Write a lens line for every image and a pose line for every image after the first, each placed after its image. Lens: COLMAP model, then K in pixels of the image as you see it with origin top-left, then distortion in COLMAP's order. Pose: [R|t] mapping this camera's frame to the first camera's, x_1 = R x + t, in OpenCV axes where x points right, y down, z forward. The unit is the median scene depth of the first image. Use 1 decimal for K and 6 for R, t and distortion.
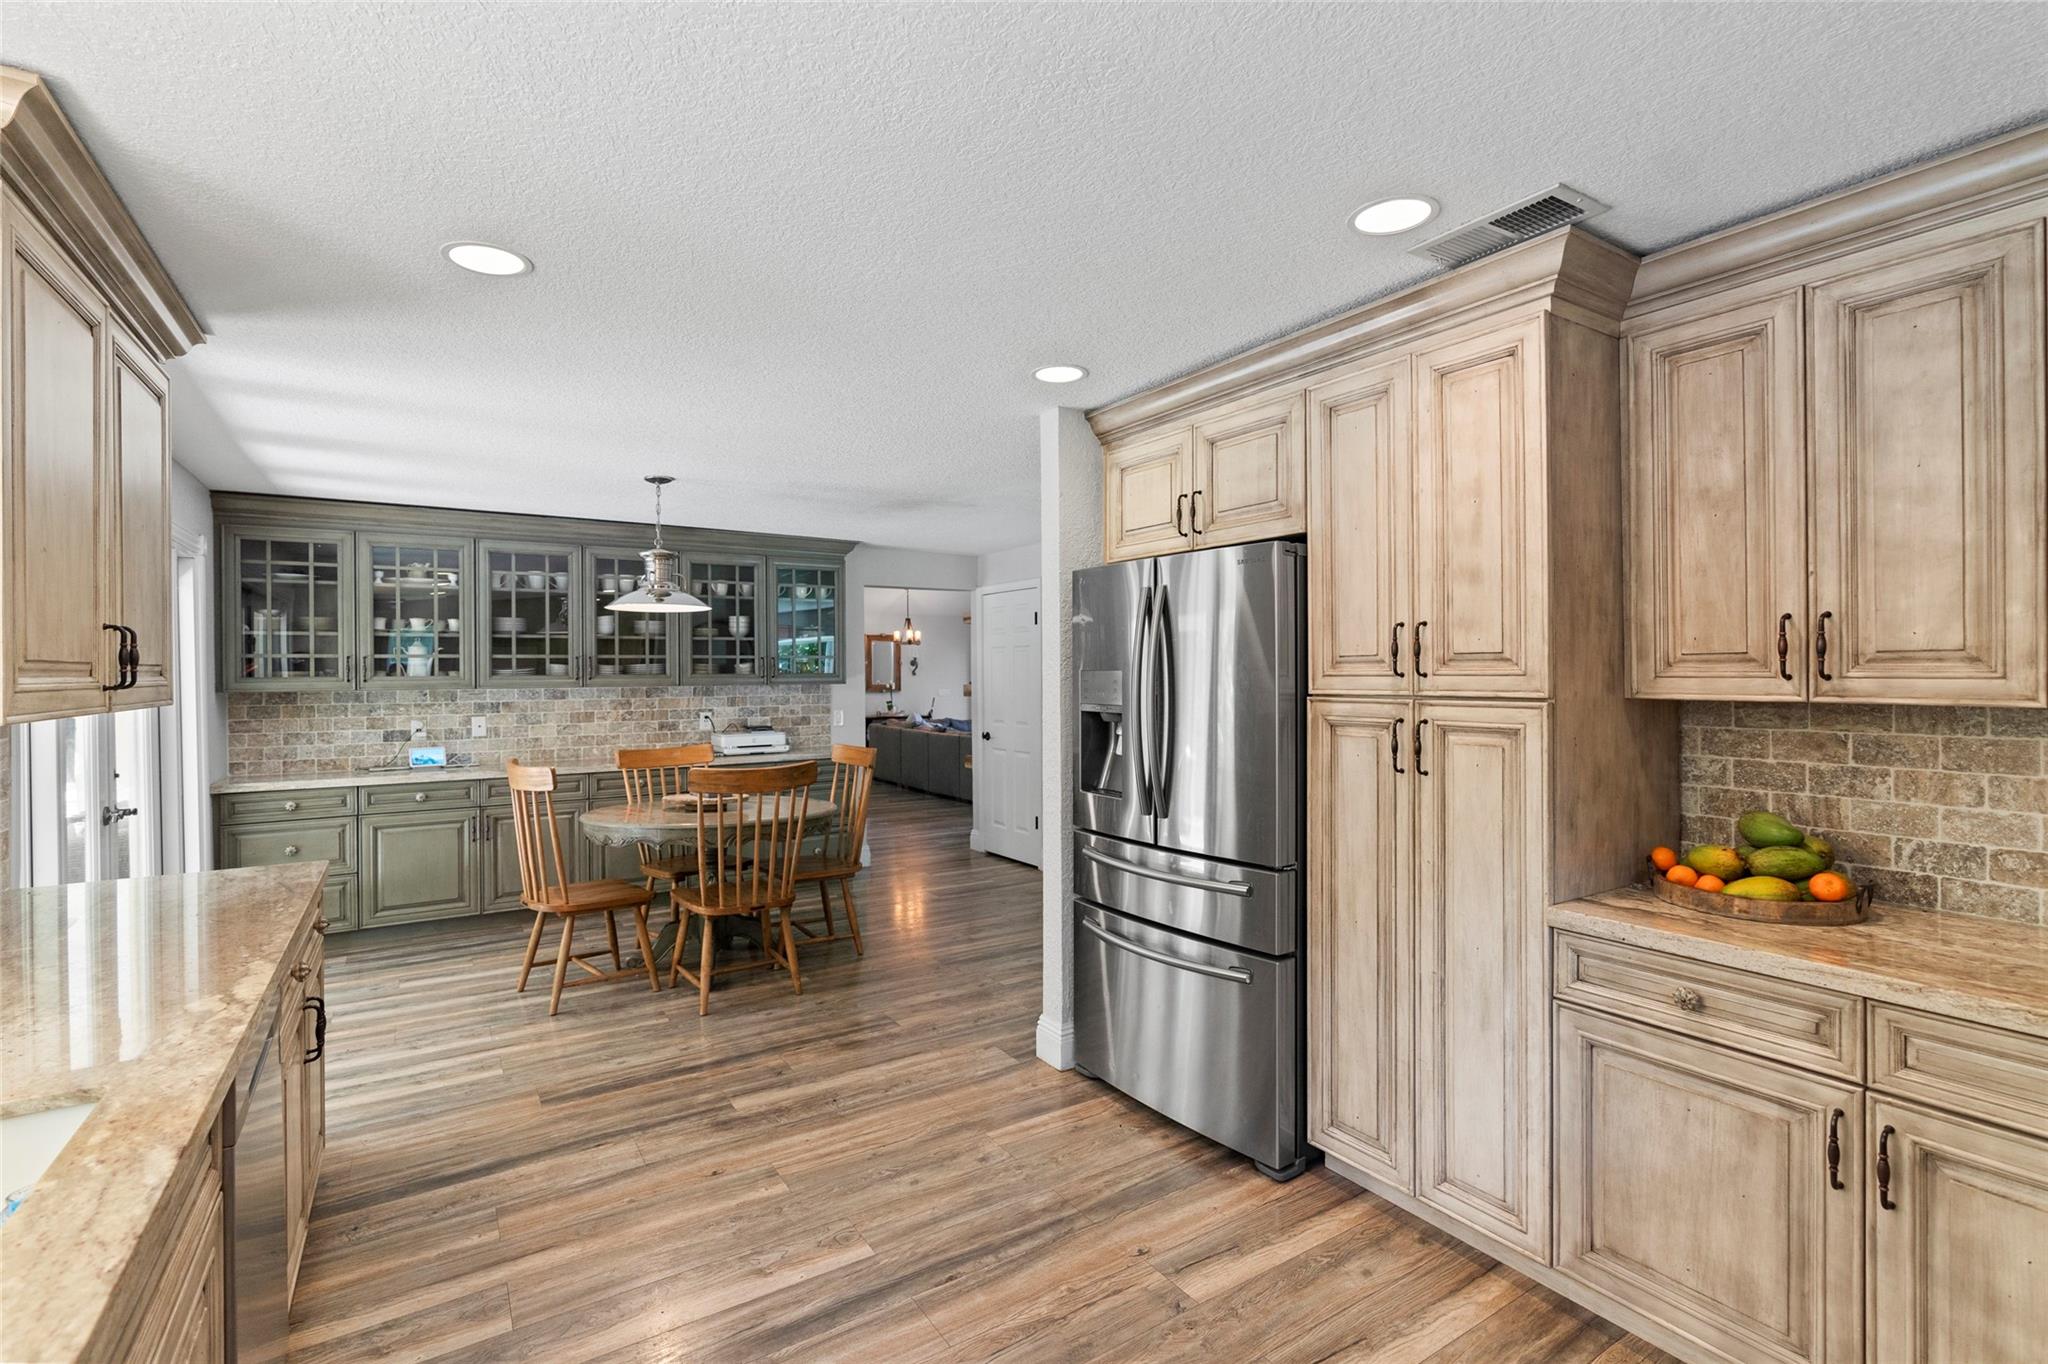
lens RADIAL K [[932.9, 0, 1030.9], [0, 932.9, 672.4], [0, 0, 1]] dist [-0.010417, 0.004812]
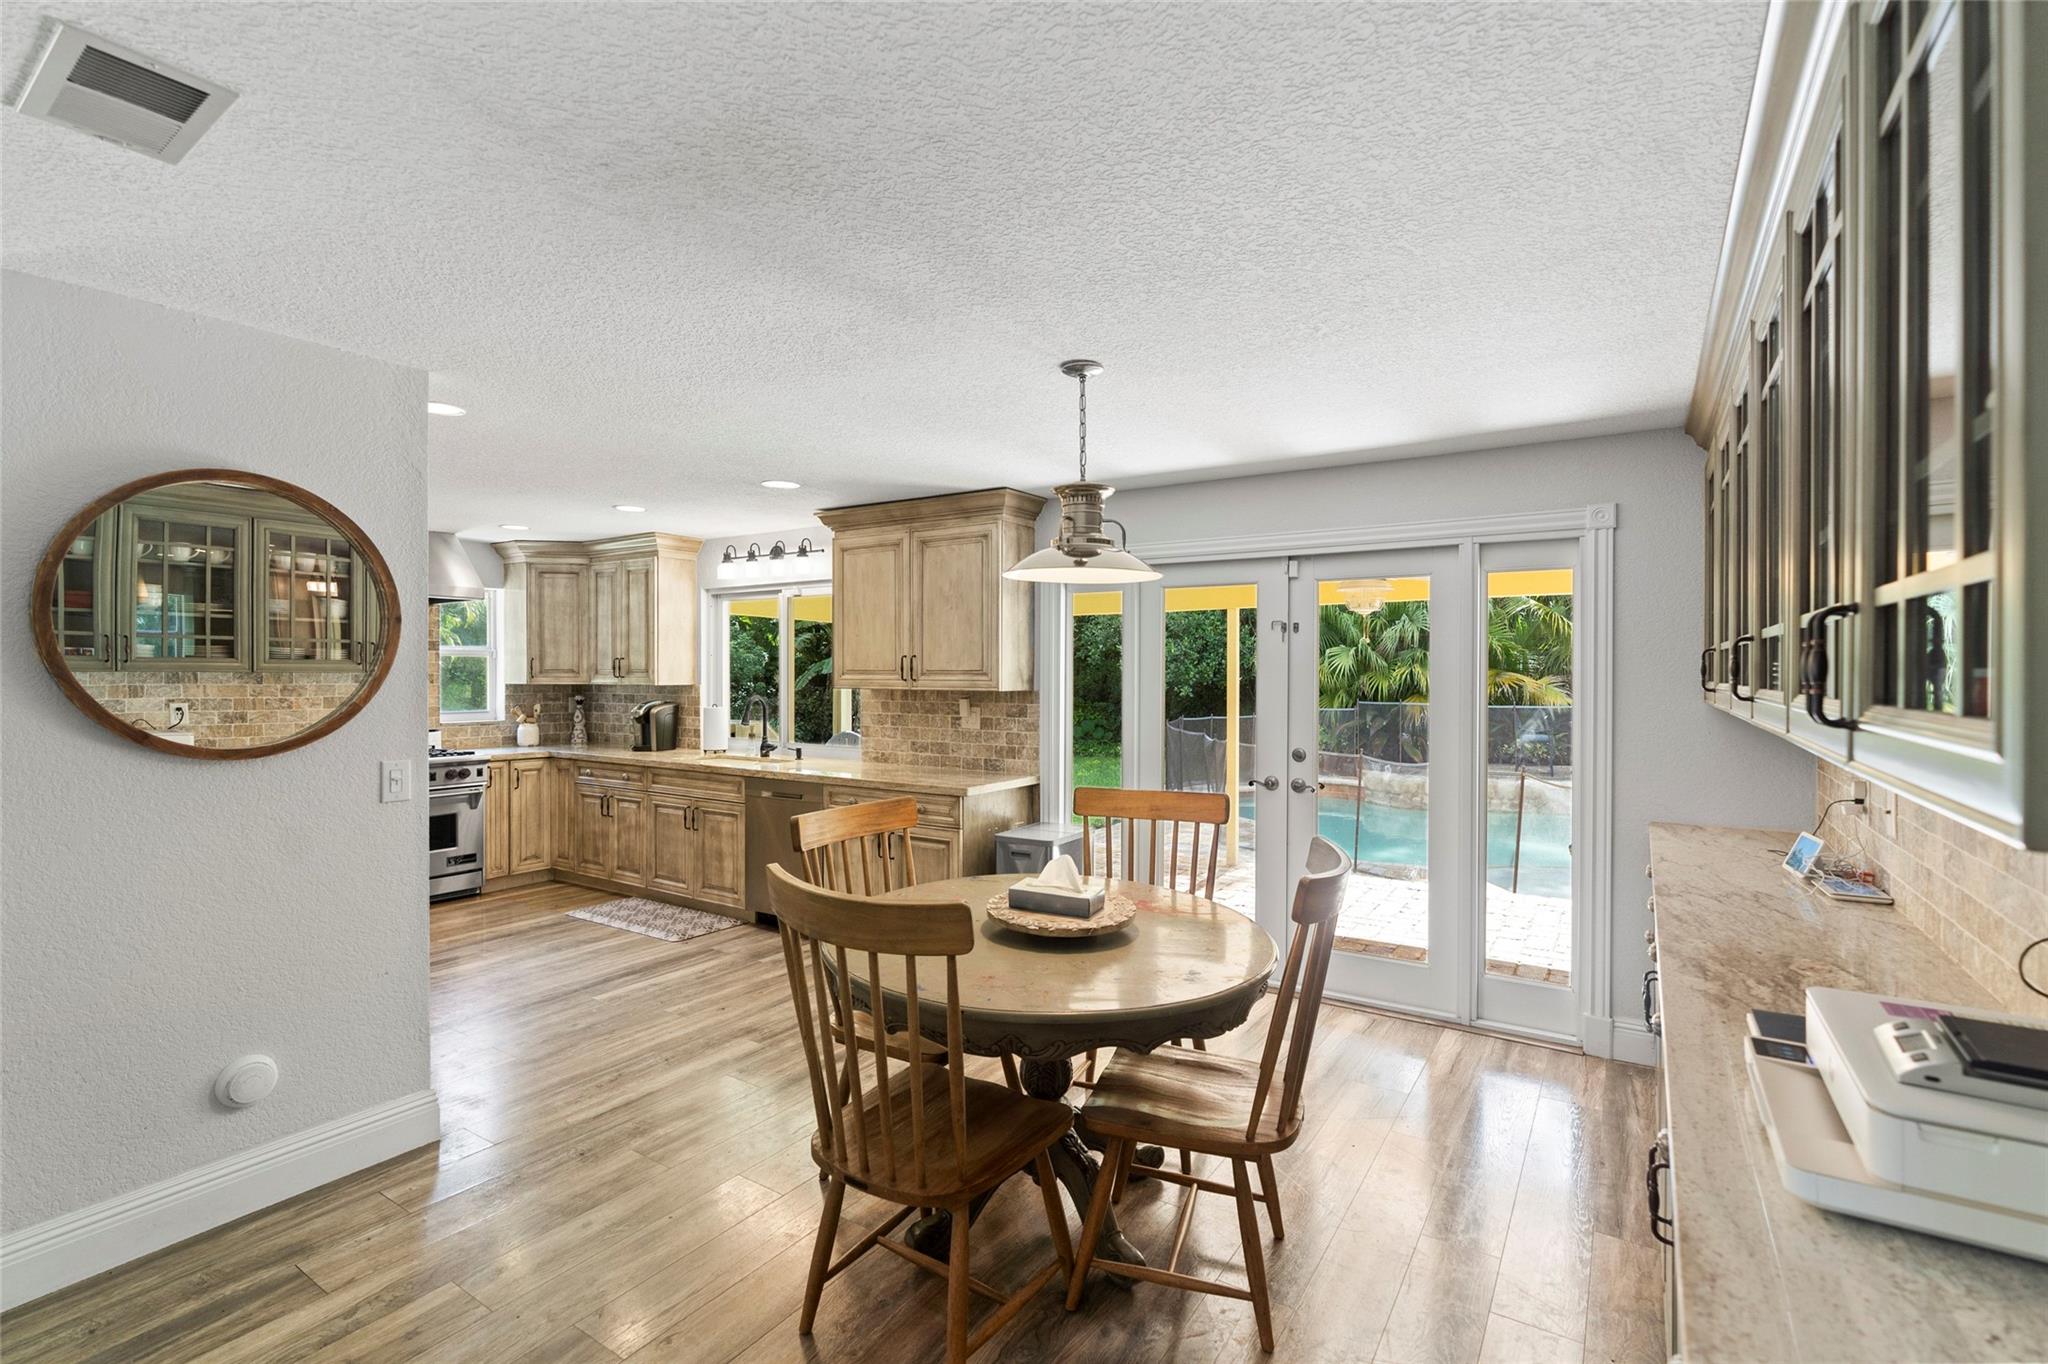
lens RADIAL K [[932.9, 0, 1021.5], [0, 932.9, 670.5], [0, 0, 1]] dist [-0.010417, 0.004812]
pose [[-0.917630, 0.005332, -0.397401, -0.099880], [0.004168, 0.999984, 0.003793, -0.006800], [0.397414, 0.001824, -0.917637, 1.369488]]
